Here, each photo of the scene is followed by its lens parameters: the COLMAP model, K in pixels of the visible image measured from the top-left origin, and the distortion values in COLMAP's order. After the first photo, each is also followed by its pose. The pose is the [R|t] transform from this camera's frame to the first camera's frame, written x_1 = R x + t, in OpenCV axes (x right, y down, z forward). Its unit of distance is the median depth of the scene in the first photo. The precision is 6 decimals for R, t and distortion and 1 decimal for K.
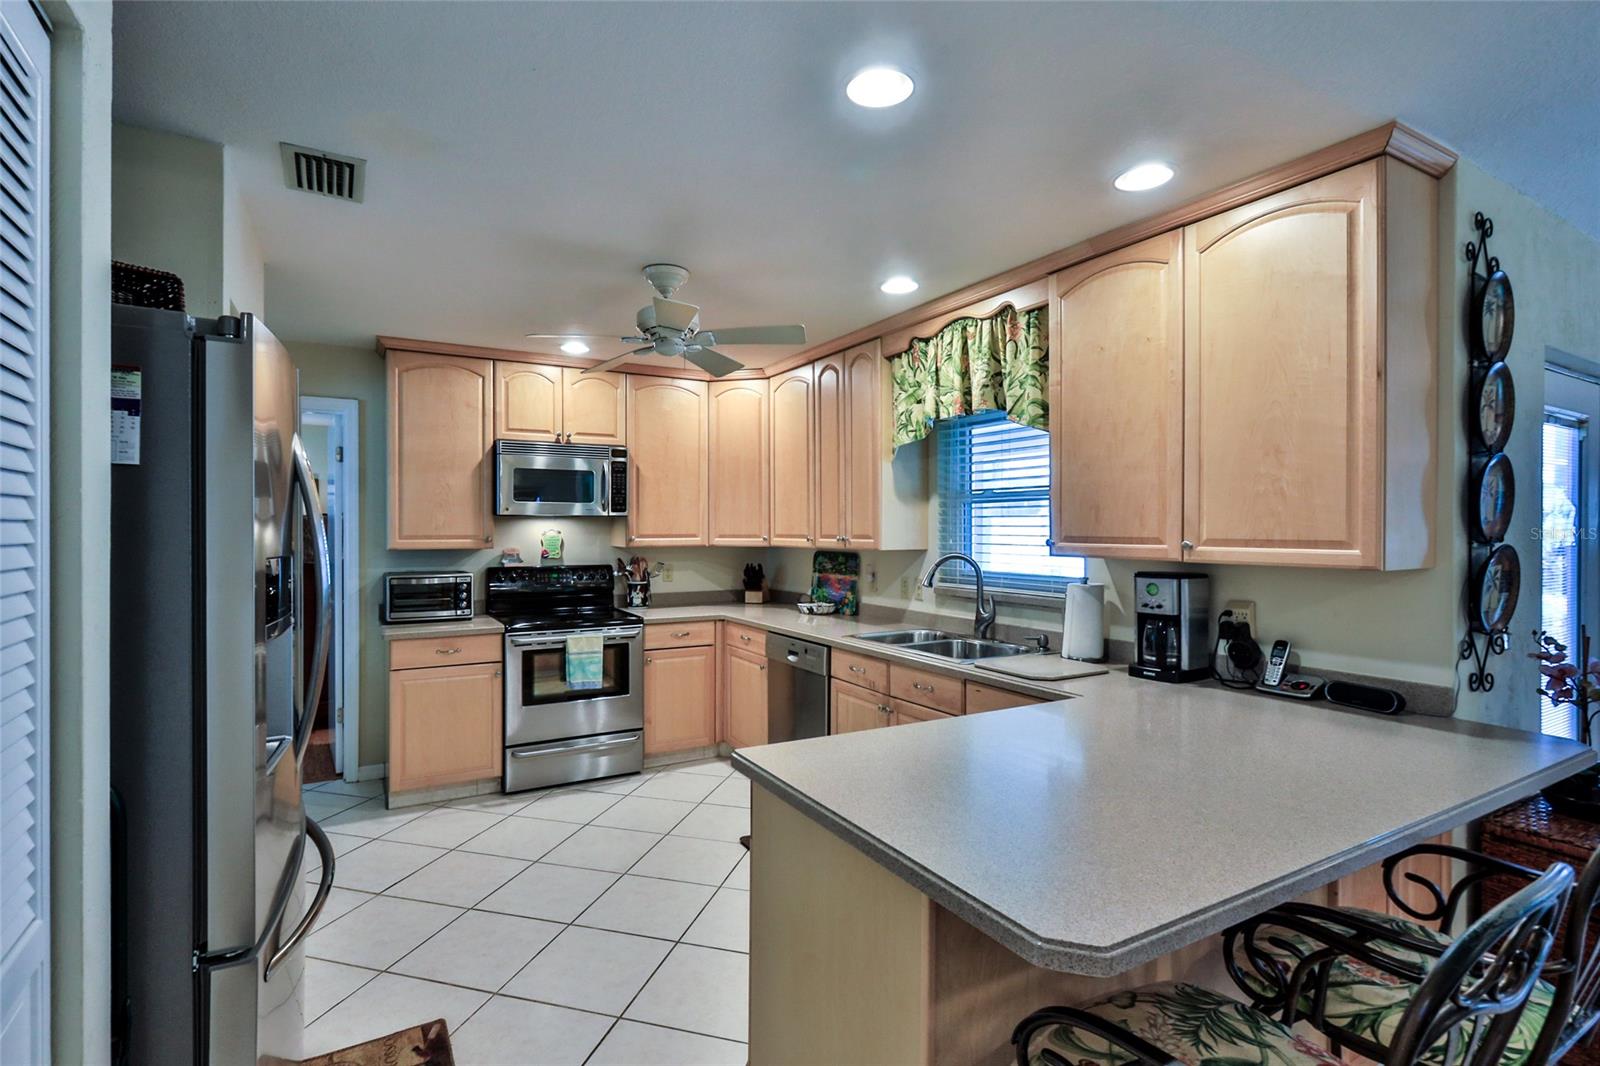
lens RADIAL K [[754.7, 0, 785.7], [0, 754.7, 531.8], [0, 0, 1]] dist [-0.000160, 0.001106]
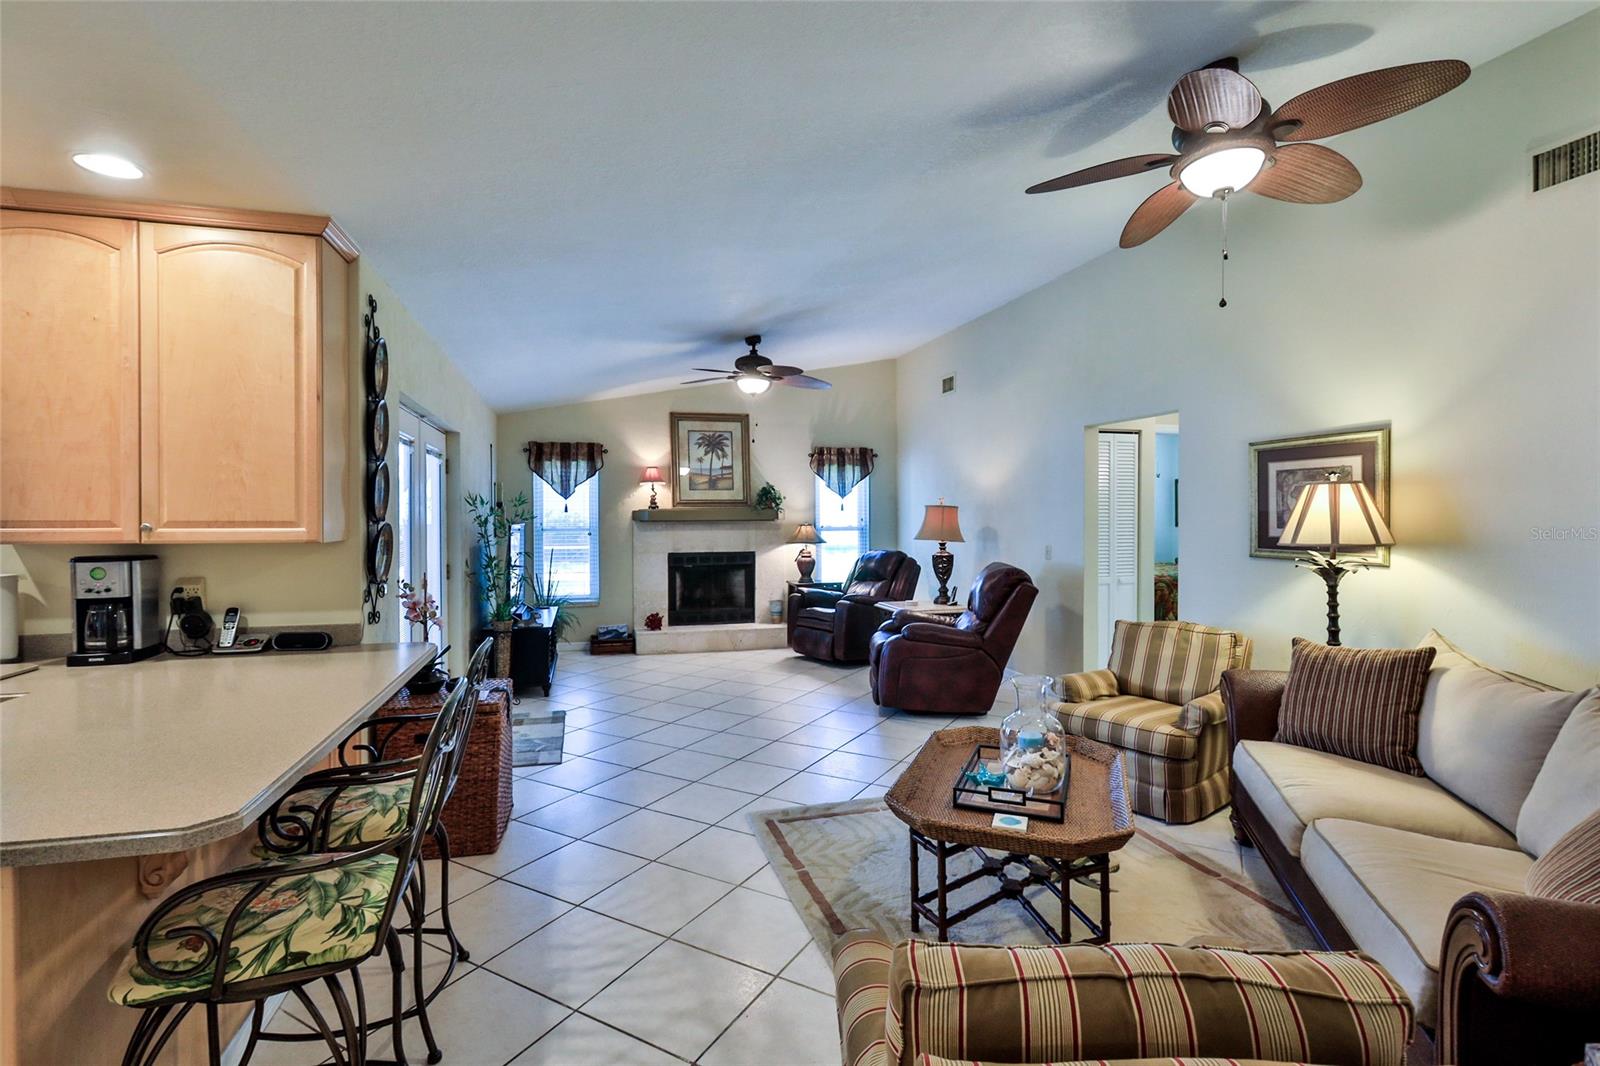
lens RADIAL K [[754.7, 0, 782.4], [0, 754.7, 520.2], [0, 0, 1]] dist [-0.000160, 0.001106]
pose [[0.257905, -0.007070, 0.966144, -0.261001], [0.005714, 0.999967, 0.005793, 0.006813], [-0.966153, 0.004027, 0.257937, -0.127615]]
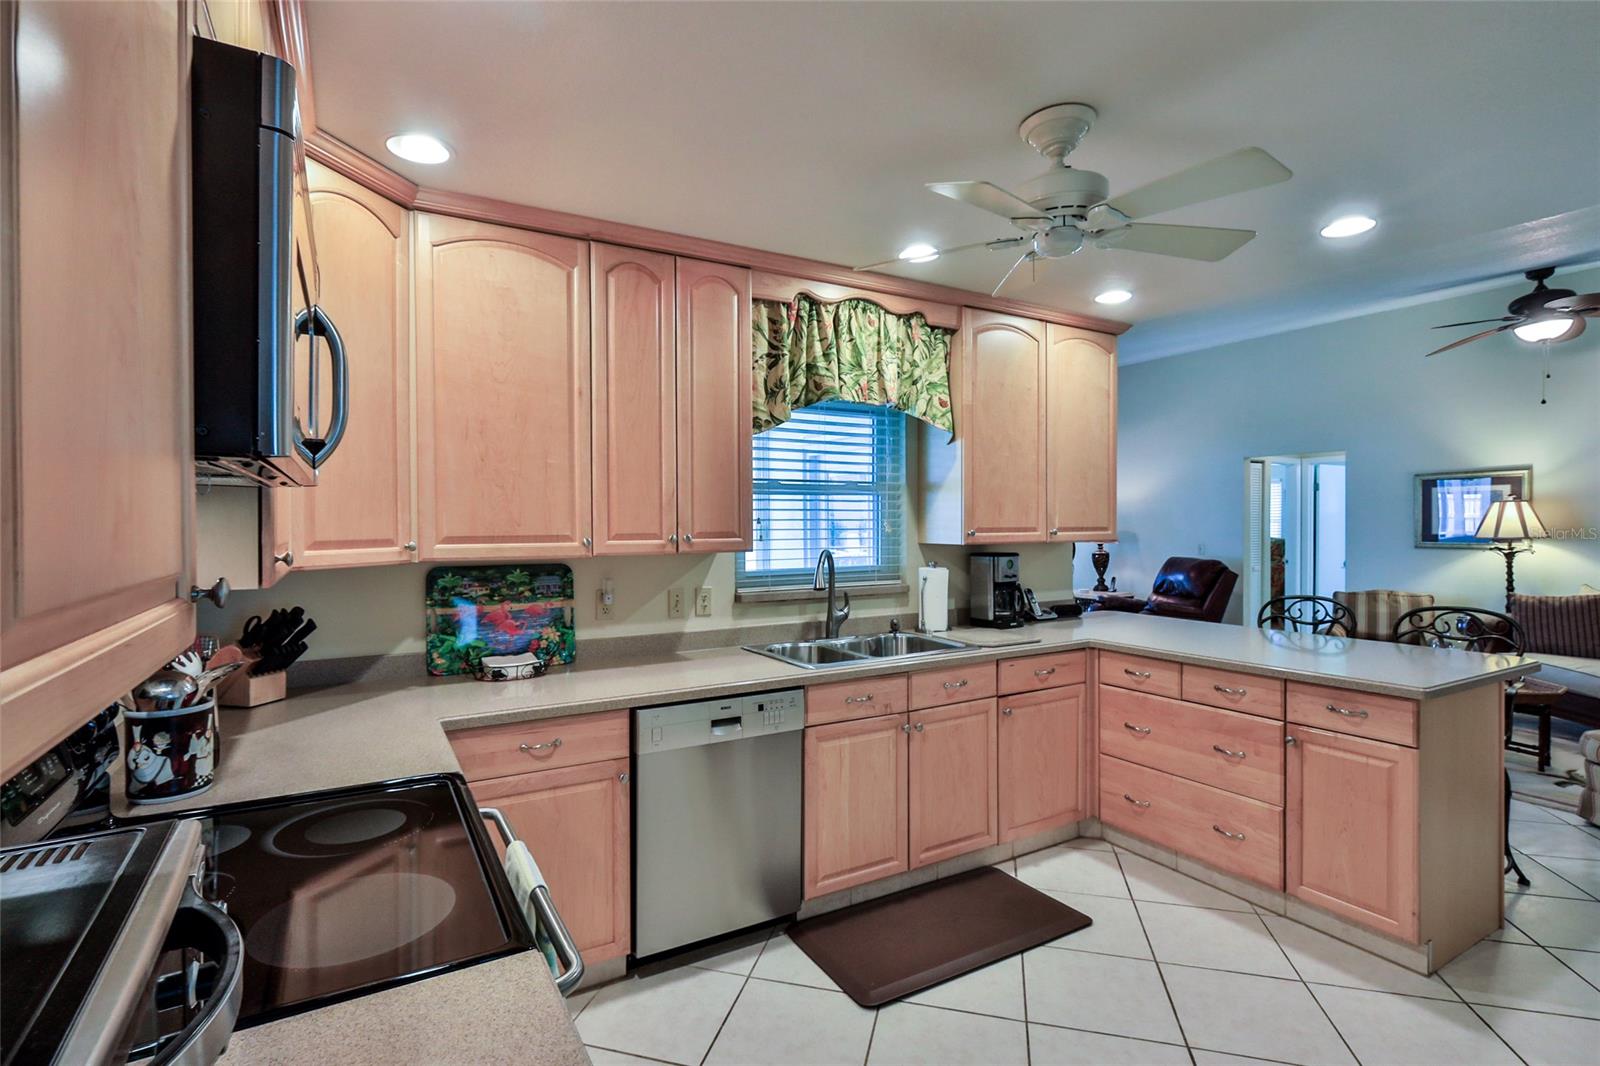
lens RADIAL K [[754.7, 0, 785.2], [0, 754.7, 525.4], [0, 0, 1]] dist [-0.000160, 0.001106]
pose [[0.000673, -0.002936, 0.999995, -1.039717], [0.011506, 0.999930, 0.002928, -0.005949], [-0.999934, 0.011504, 0.000707, 1.602025]]
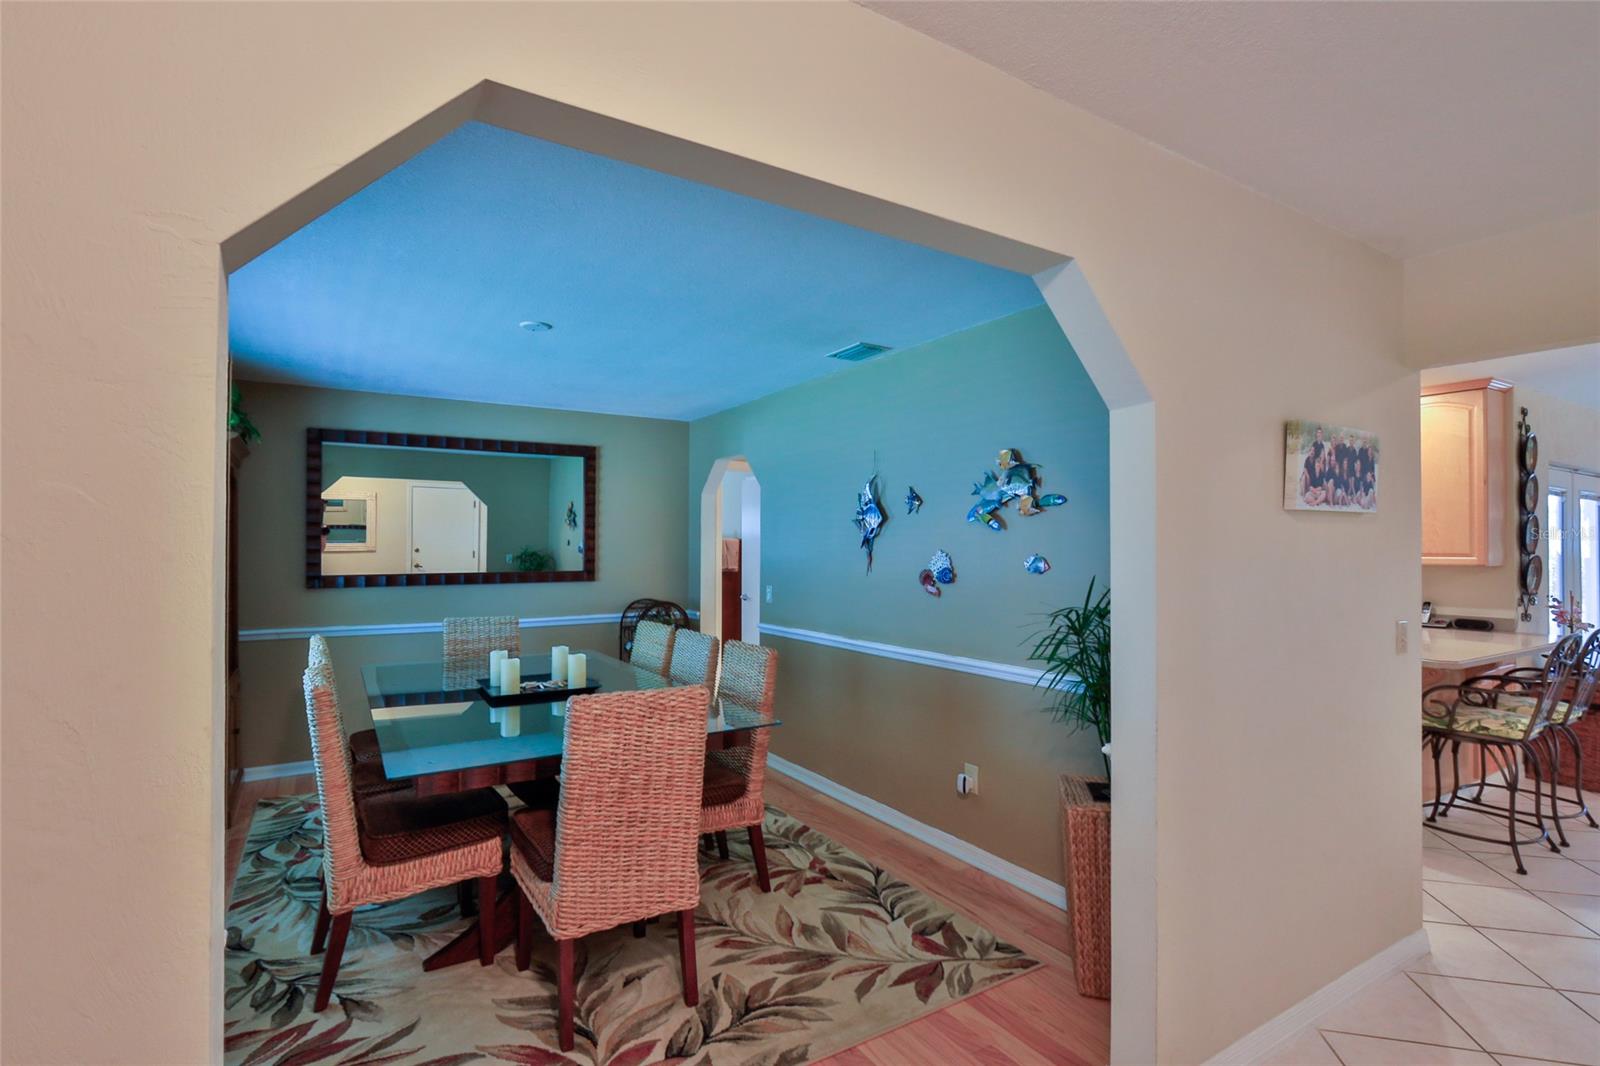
lens RADIAL K [[754.7, 0, 787.4], [0, 754.7, 540.1], [0, 0, 1]] dist [-0.000160, 0.001106]
pose [[0.999499, -0.000134, 0.031651, -1.221617], [0.000600, 0.999891, -0.014722, 0.003708], [-0.031645, 0.014734, 0.999391, -1.067630]]
